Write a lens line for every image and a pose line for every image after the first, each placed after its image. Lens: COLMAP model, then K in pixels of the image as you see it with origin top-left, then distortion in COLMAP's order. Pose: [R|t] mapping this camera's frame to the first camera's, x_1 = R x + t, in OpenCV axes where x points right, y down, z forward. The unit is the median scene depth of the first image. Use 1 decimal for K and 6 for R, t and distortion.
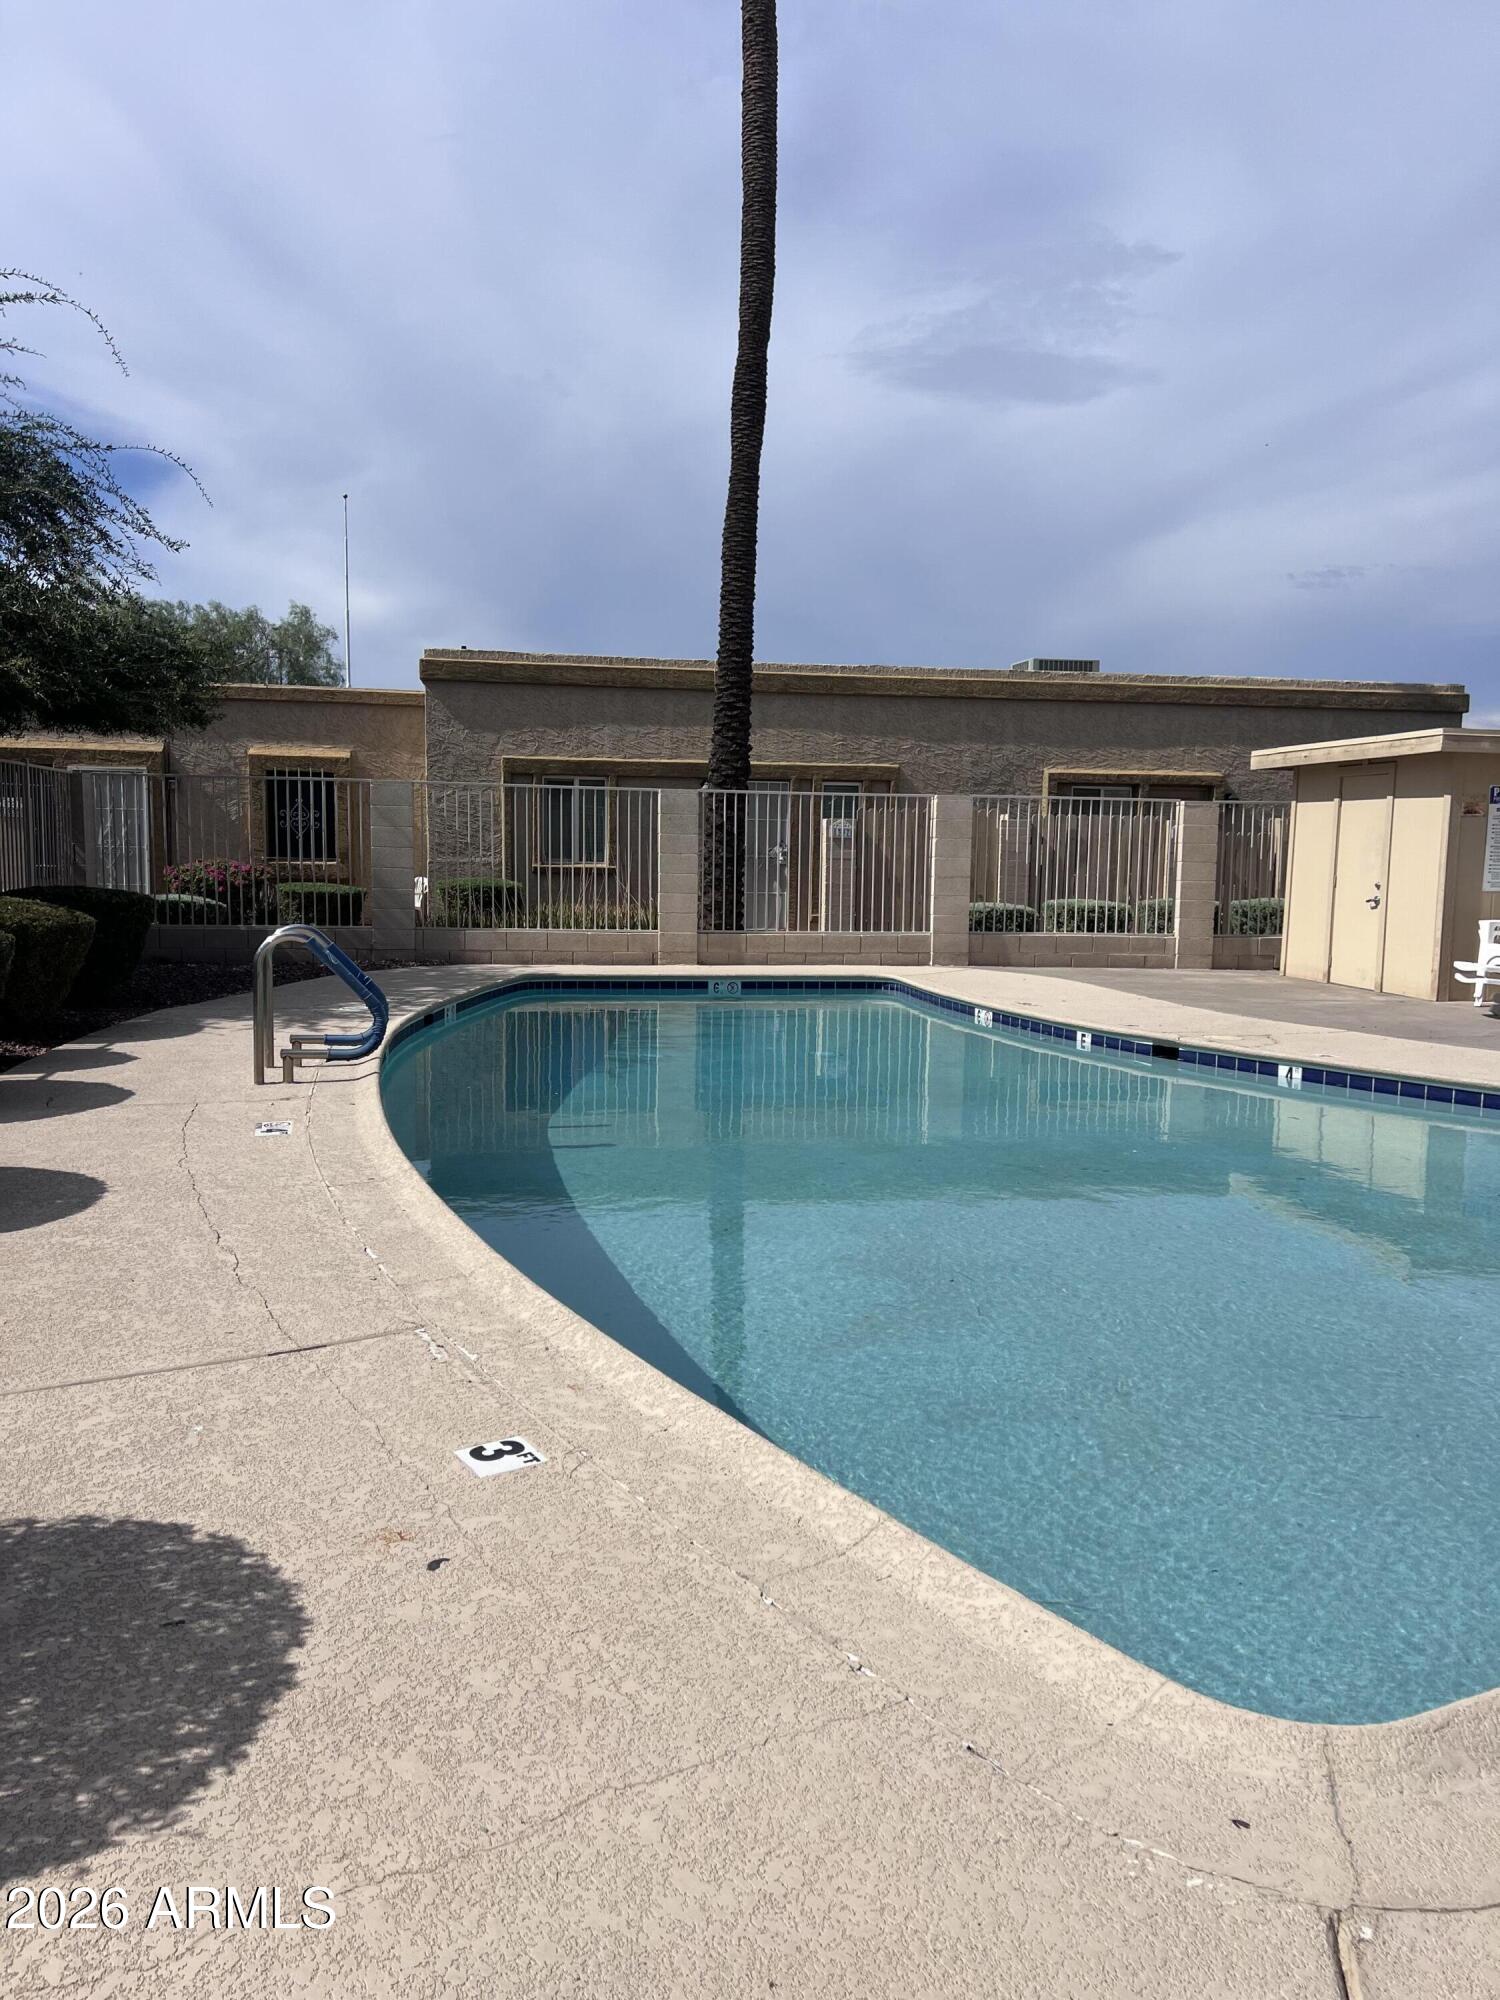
lens RADIAL K [[1495.2, 0, 755.3], [0, 1495.2, 997.7], [0, 0, 1]] dist [0.056327, -0.073262]
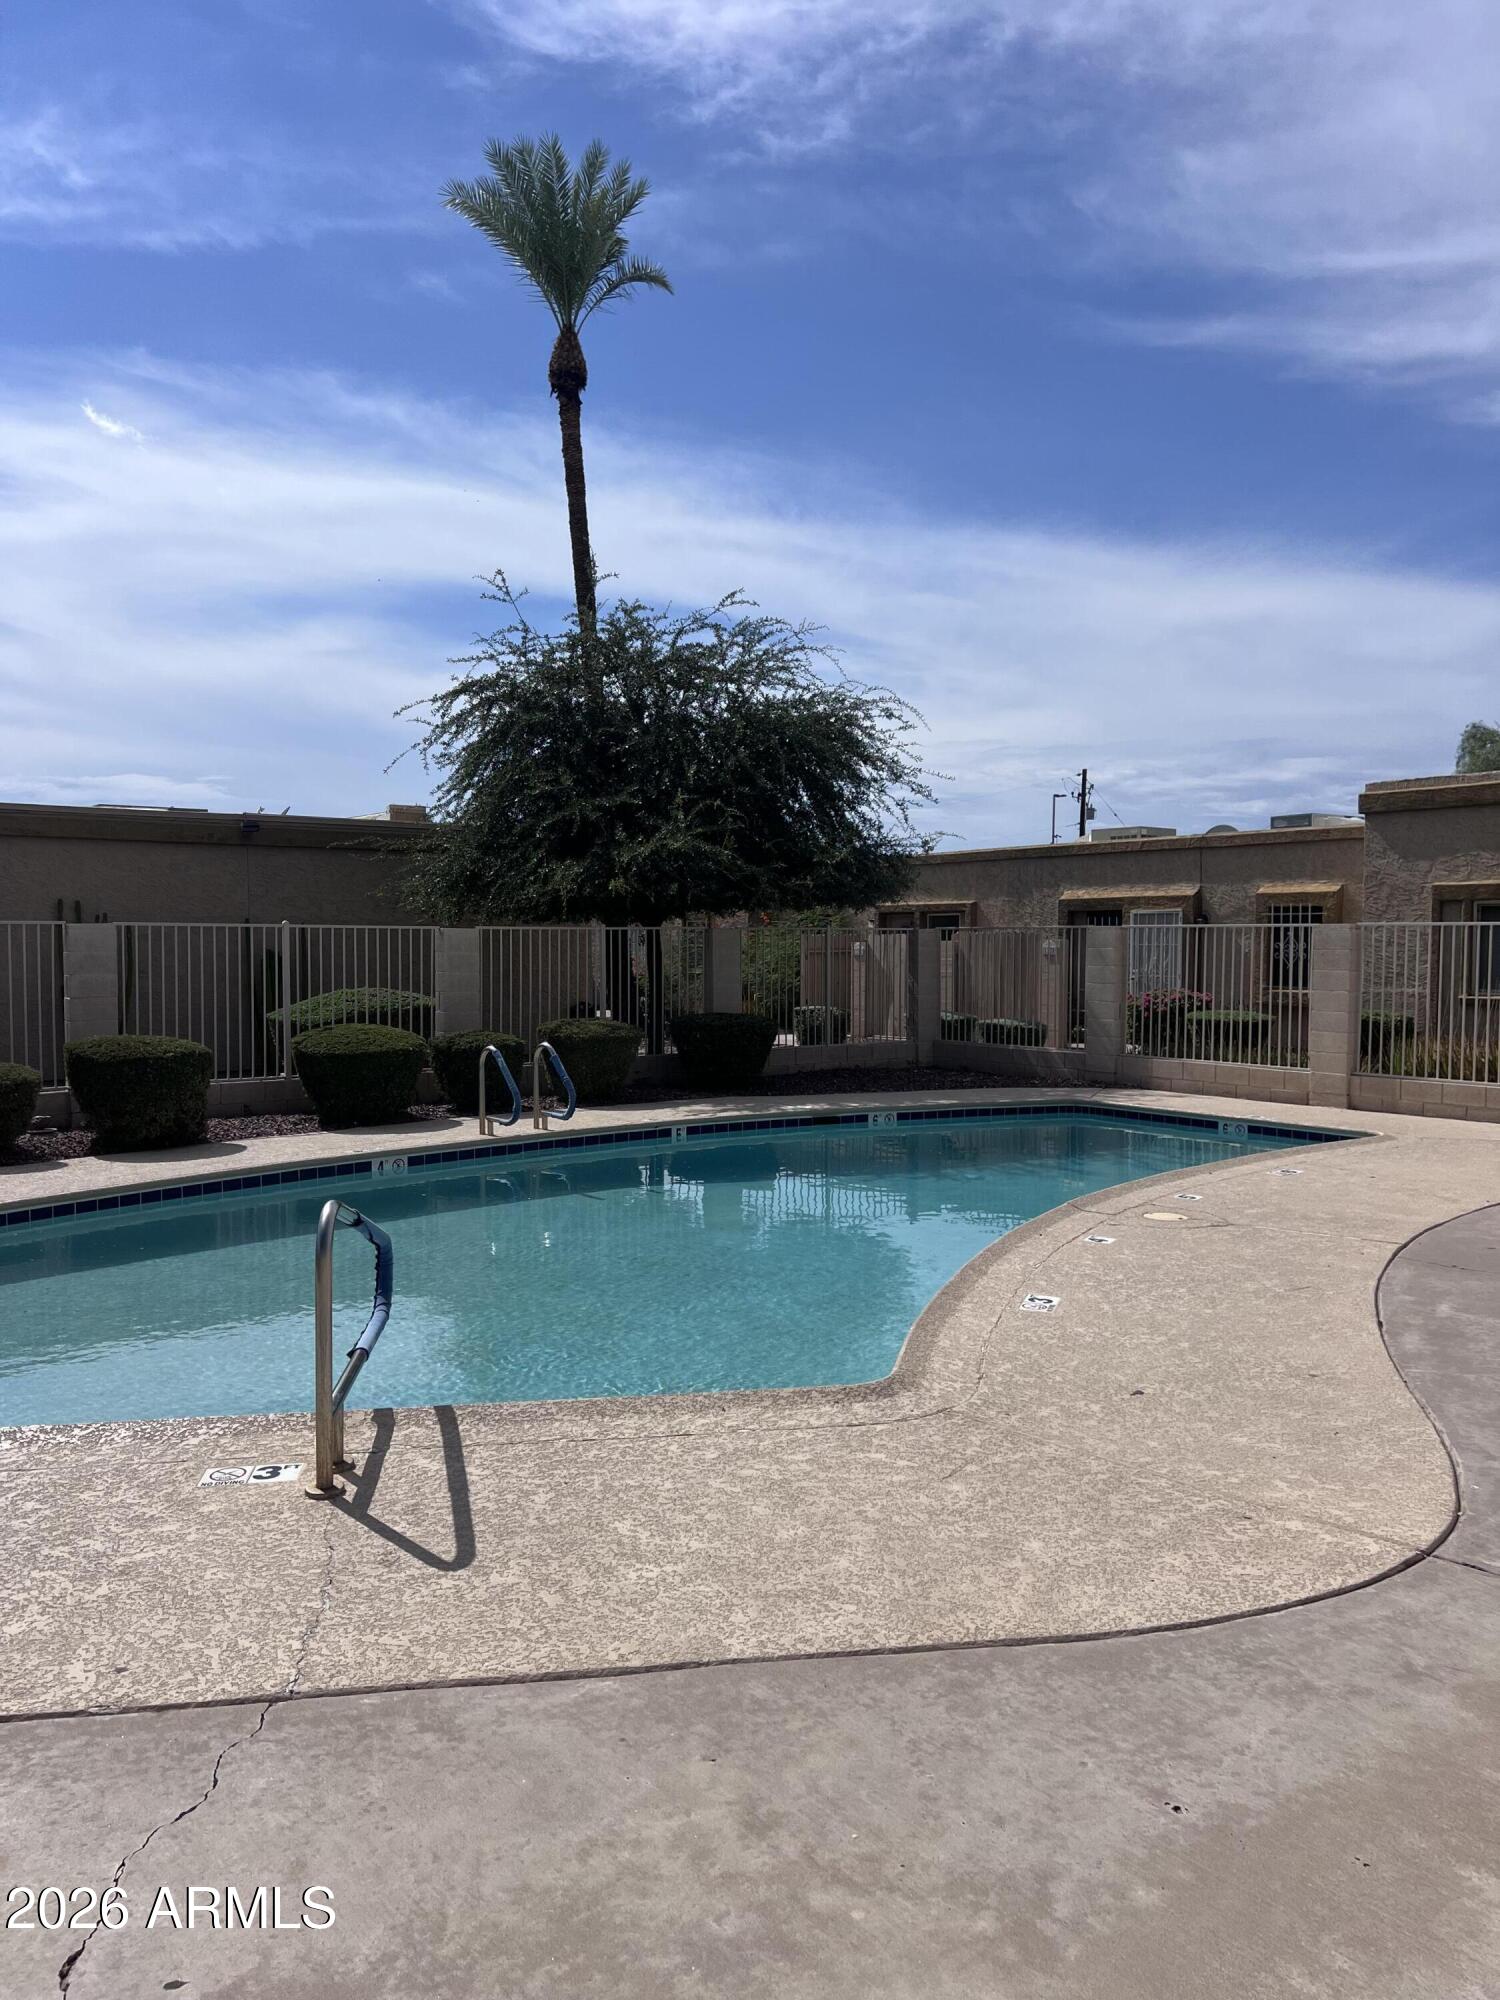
lens RADIAL K [[1495.2, 0, 743.4], [0, 1495.2, 997.3], [0, 0, 1]] dist [0.056327, -0.073262]
pose [[0.432549, 0.017172, -0.901447, 0.511357], [-0.083328, 0.996301, -0.021005, -0.031752], [0.897752, 0.084202, 0.432380, 0.194157]]
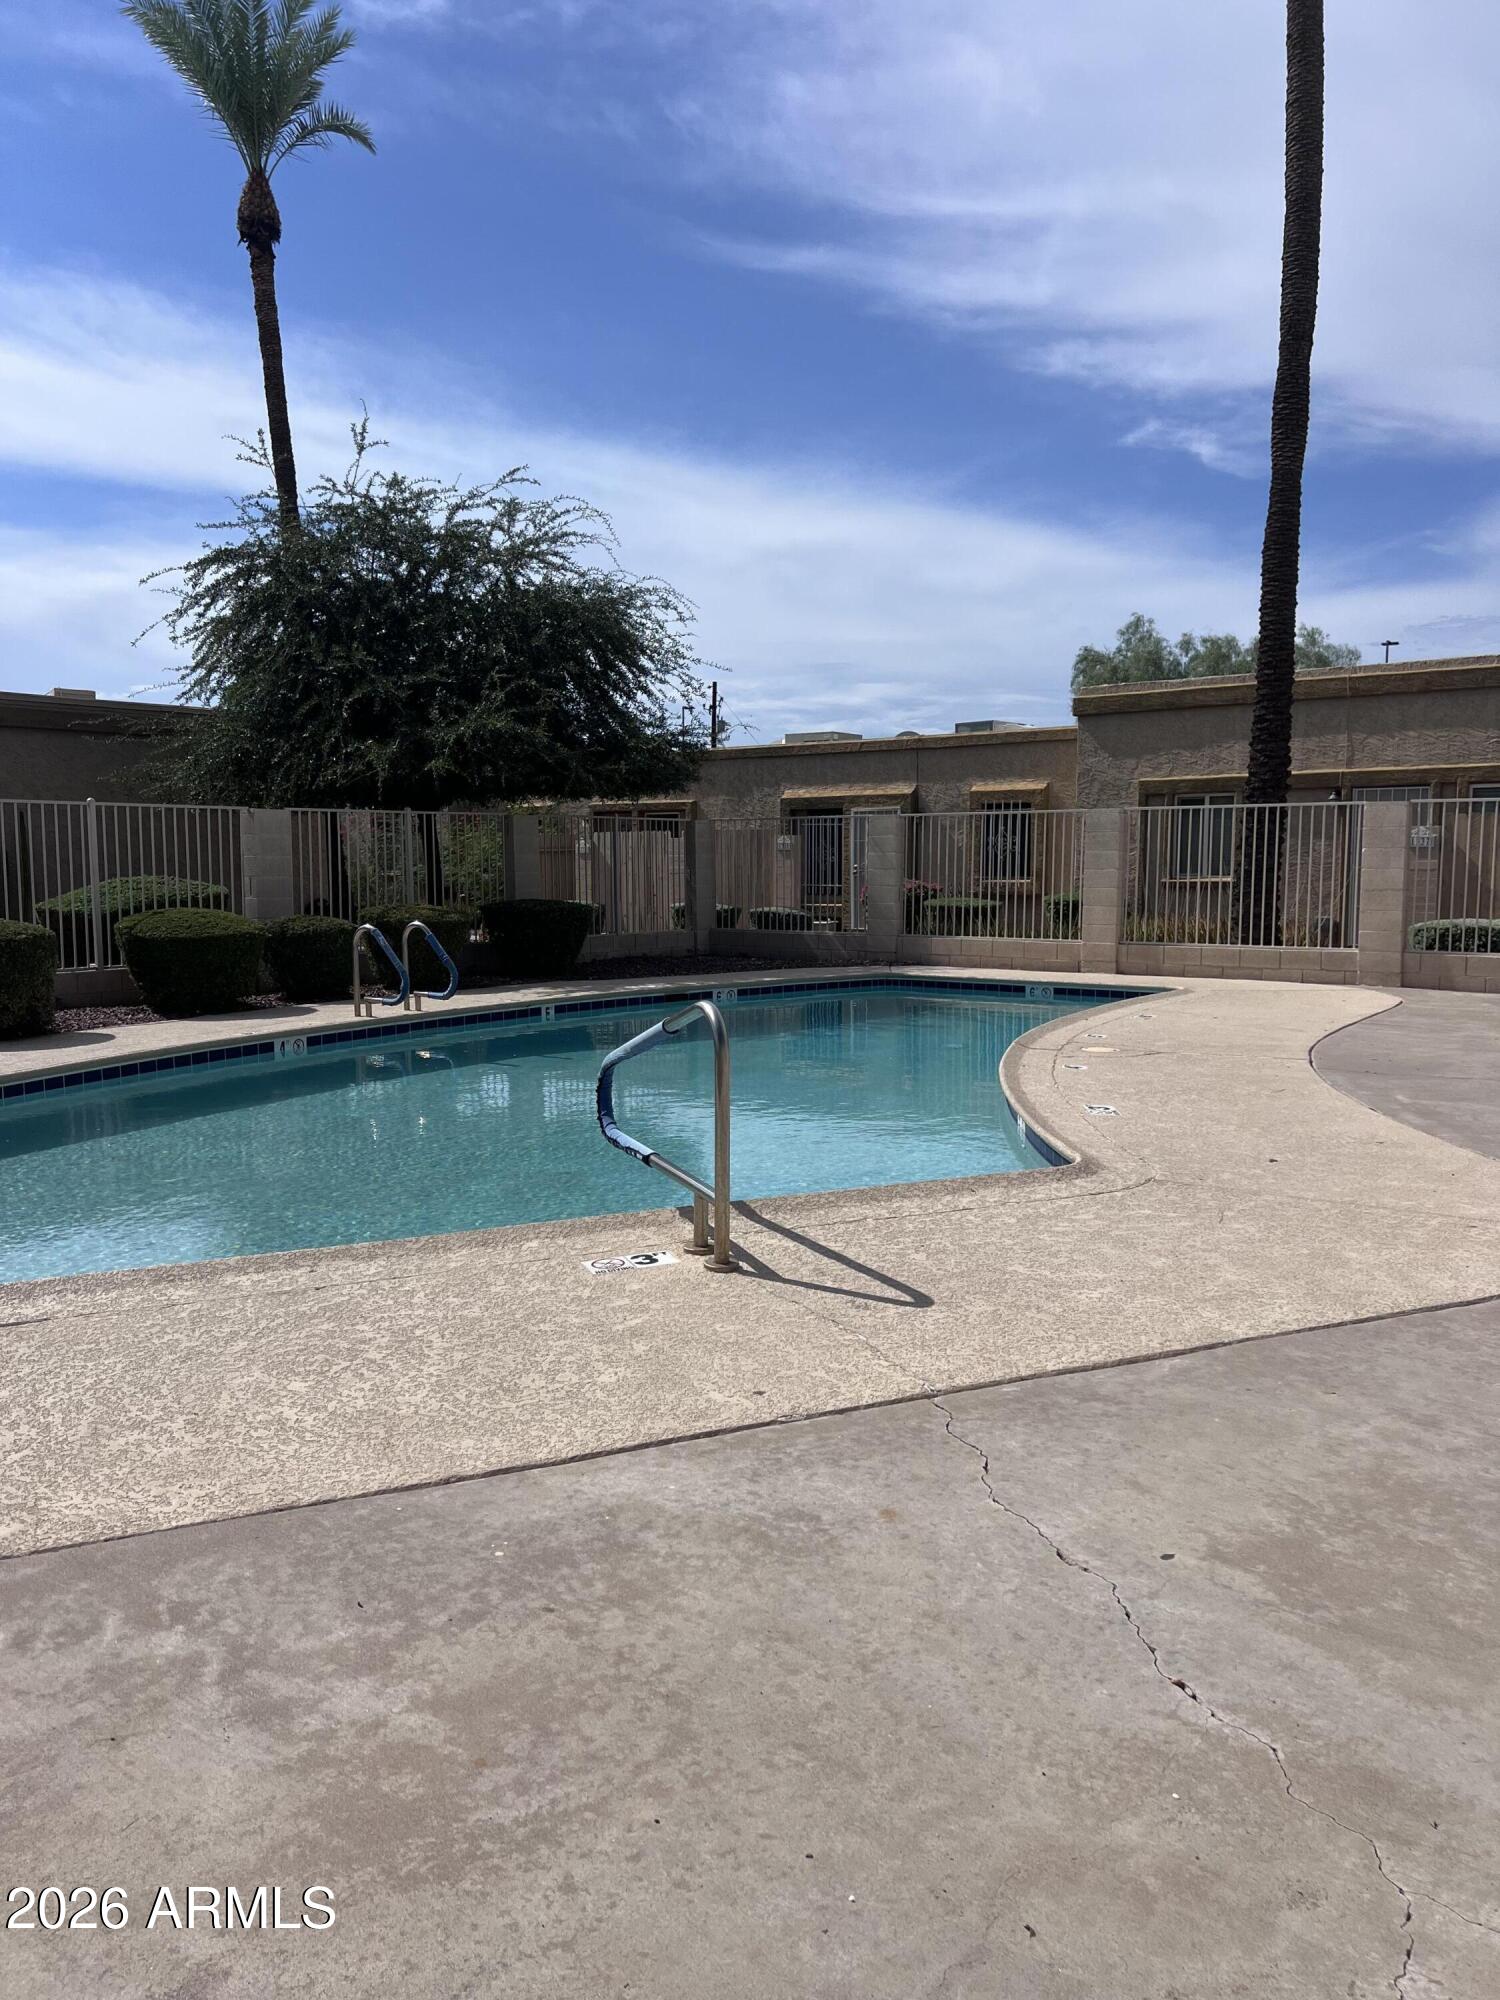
lens RADIAL K [[1495.2, 0, 750.5], [0, 1495.2, 985.8], [0, 0, 1]] dist [0.056327, -0.073262]
pose [[0.664017, 0.043929, -0.746426, 0.454669], [-0.059548, 0.998209, 0.005773, -0.003737], [0.745343, 0.040615, 0.665443, 0.085432]]
